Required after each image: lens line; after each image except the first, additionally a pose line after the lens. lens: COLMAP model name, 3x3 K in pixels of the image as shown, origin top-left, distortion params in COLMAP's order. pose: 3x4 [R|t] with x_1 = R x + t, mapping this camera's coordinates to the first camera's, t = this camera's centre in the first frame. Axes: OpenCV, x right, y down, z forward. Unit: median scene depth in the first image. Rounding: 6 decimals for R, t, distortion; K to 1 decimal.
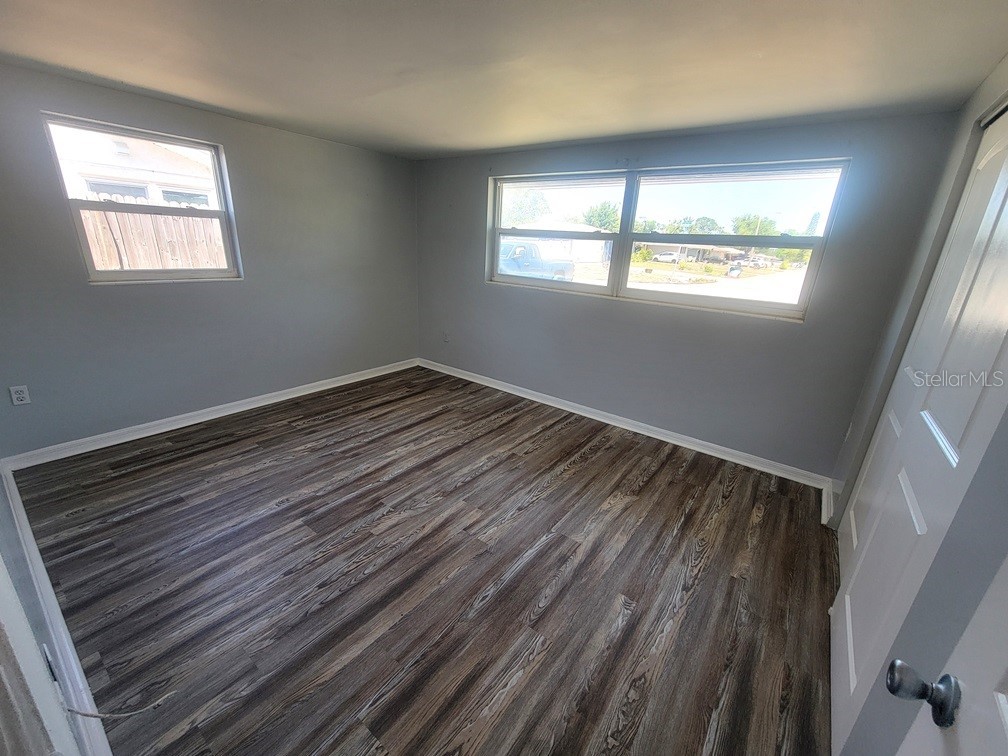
lens RADIAL K [[408.3, 0, 501.7], [0, 408.3, 384.4], [0, 0, 1]] dist [0.000721, -0.000613]
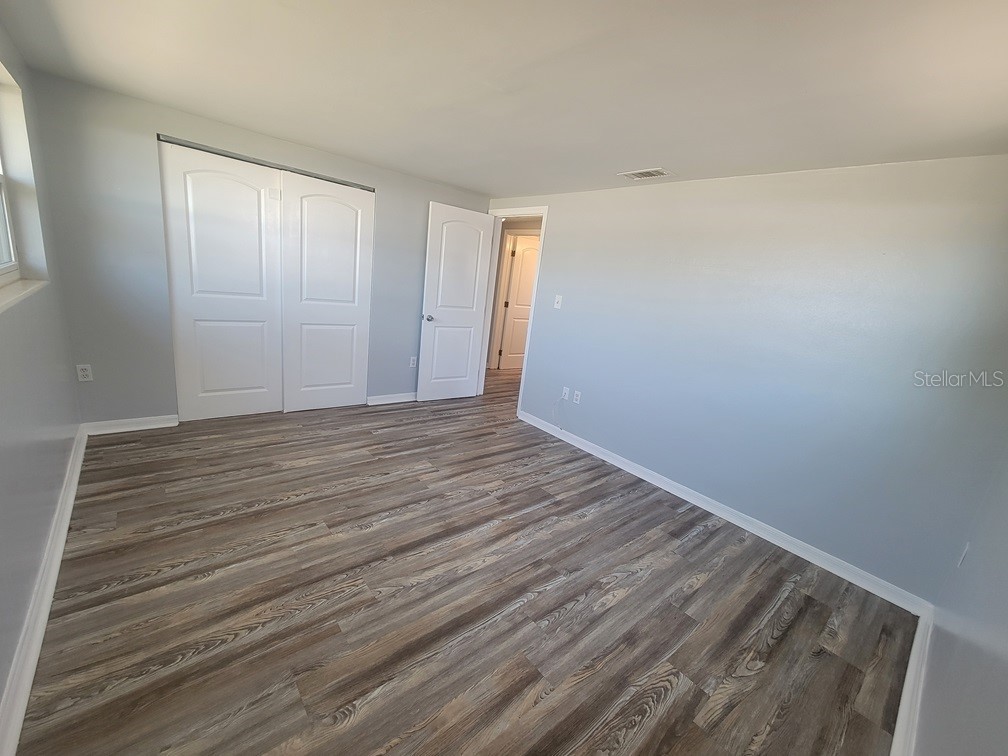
lens RADIAL K [[408.3, 0, 501.7], [0, 408.3, 384.4], [0, 0, 1]] dist [0.000721, -0.000613]
pose [[-0.961382, -0.220128, 0.165190, -0.369027], [-0.095193, 0.829137, 0.550881, -0.529718], [-0.258229, 0.513882, -0.818073, 1.547920]]
